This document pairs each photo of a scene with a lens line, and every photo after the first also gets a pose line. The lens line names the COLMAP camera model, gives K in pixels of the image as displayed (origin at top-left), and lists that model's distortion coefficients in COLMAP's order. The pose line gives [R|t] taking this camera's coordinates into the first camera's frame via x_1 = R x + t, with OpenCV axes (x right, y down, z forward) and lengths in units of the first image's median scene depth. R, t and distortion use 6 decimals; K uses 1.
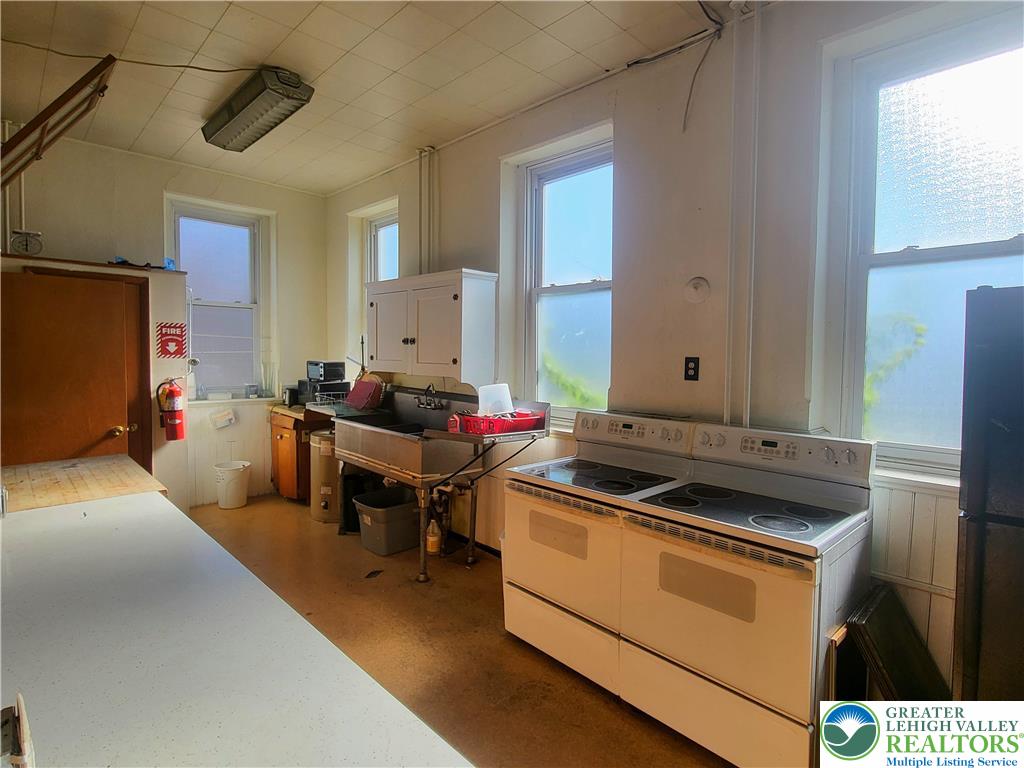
lens RADIAL K [[539.5, 0, 512.4], [0, 539.5, 380.1], [0, 0, 1]] dist [0.004566, 0.000958]
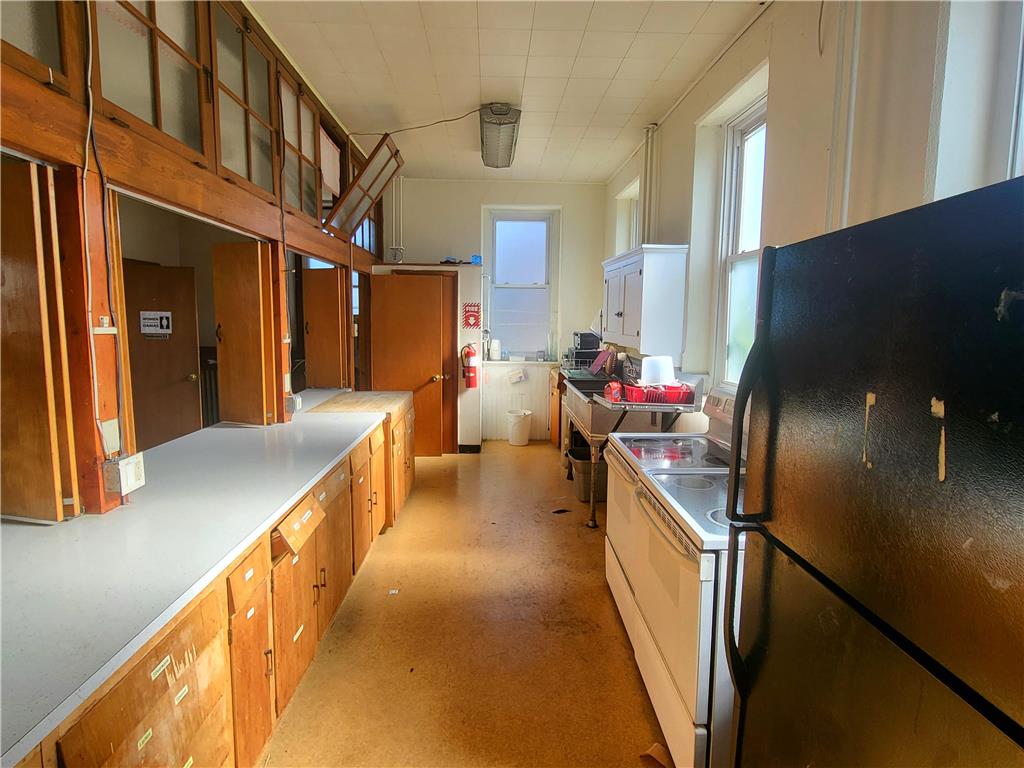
lens RADIAL K [[539.5, 0, 509.3], [0, 539.5, 380.6], [0, 0, 1]] dist [0.004566, 0.000958]
pose [[0.743535, 0.070854, -0.664933, 0.369469], [-0.034675, 0.997118, 0.067476, -0.004821], [0.667798, -0.027114, 0.743849, 0.038704]]
